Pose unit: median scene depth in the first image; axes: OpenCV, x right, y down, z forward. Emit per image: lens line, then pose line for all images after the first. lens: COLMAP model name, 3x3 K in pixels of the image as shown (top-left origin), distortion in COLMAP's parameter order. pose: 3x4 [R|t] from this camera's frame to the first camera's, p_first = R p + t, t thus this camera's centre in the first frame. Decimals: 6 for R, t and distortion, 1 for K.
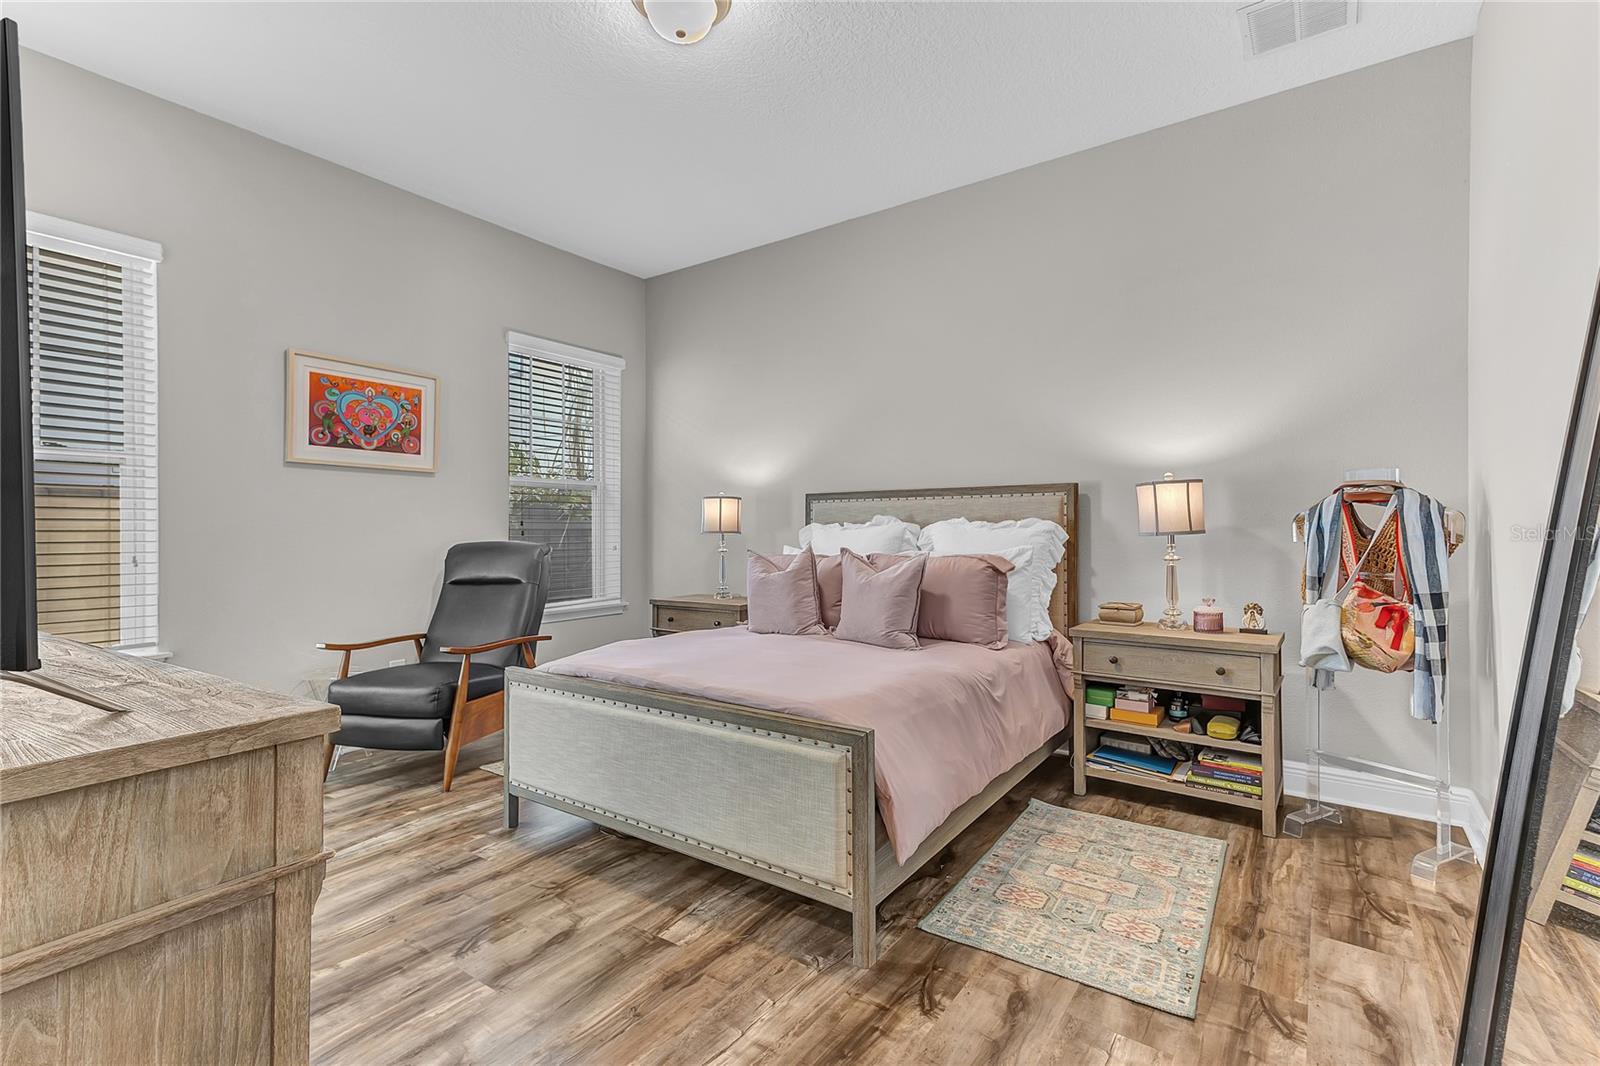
lens RADIAL K [[734.0, 0, 802.1], [0, 734.0, 522.5], [0, 0, 1]] dist [0.028130, -0.000146]
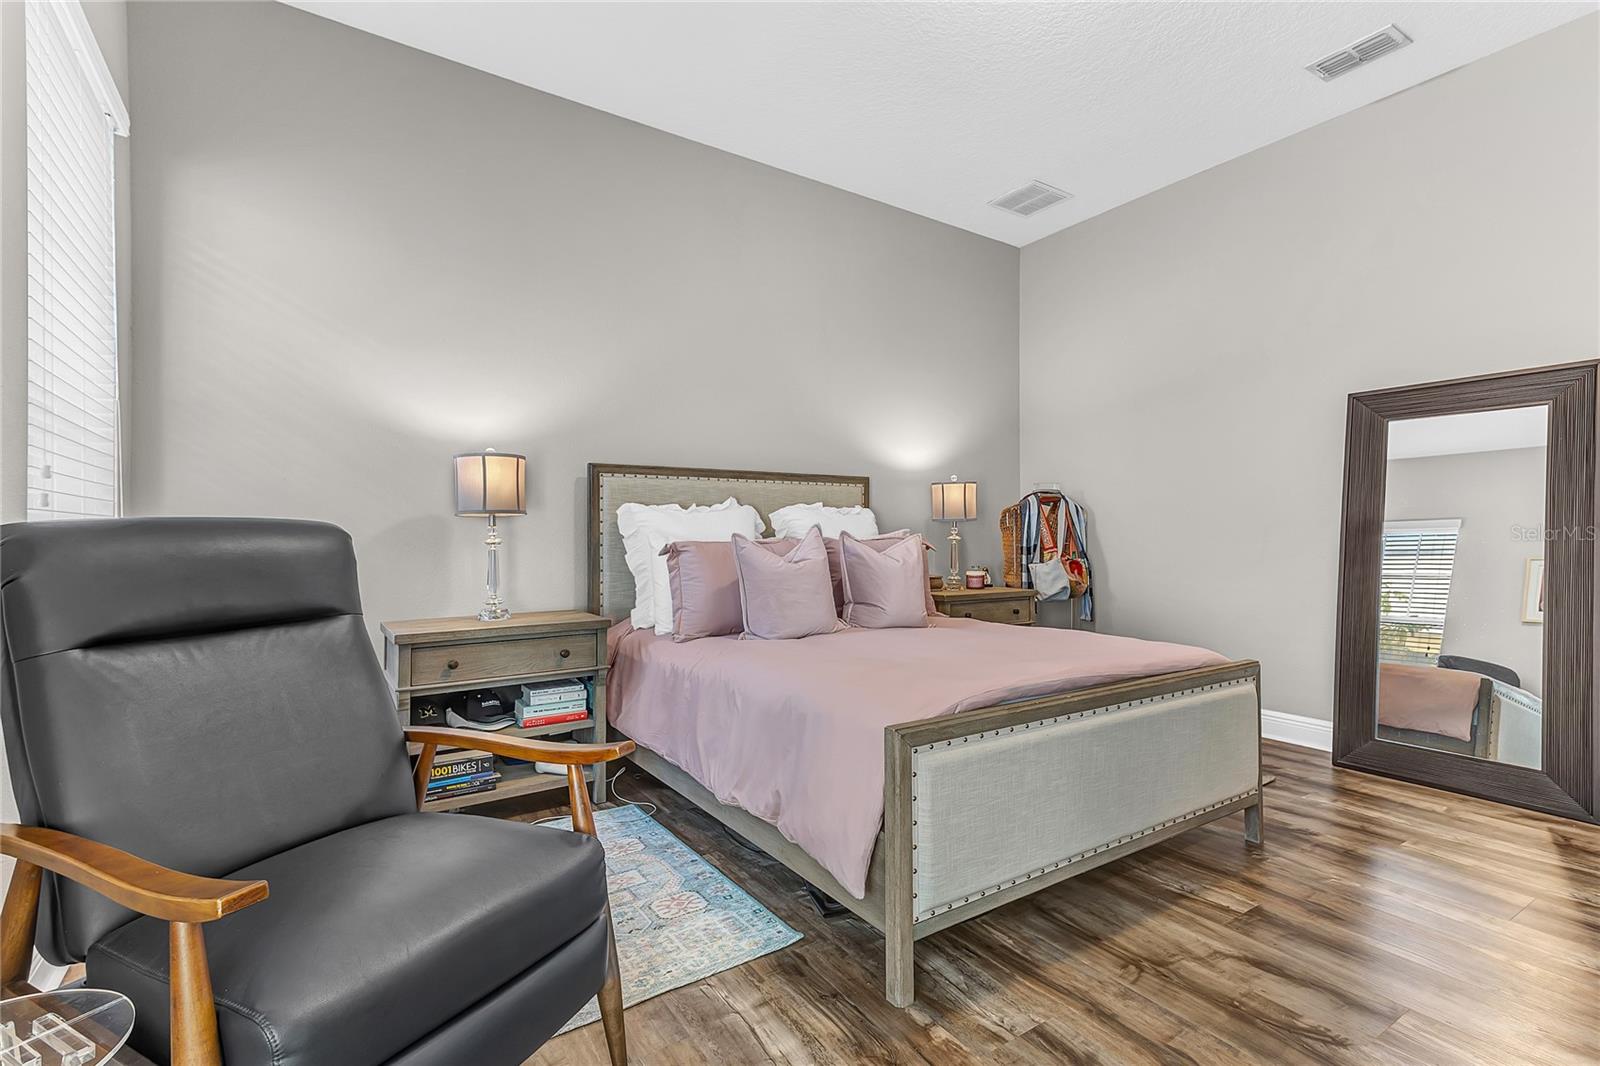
lens RADIAL K [[734.0, 0, 802.1], [0, 734.0, 522.5], [0, 0, 1]] dist [0.028130, -0.000146]
pose [[0.360419, 0.013411, 0.932694, -1.070591], [-0.011228, 0.999887, -0.010039, 0.045025], [-0.932723, -0.006854, 0.360529, 0.954727]]
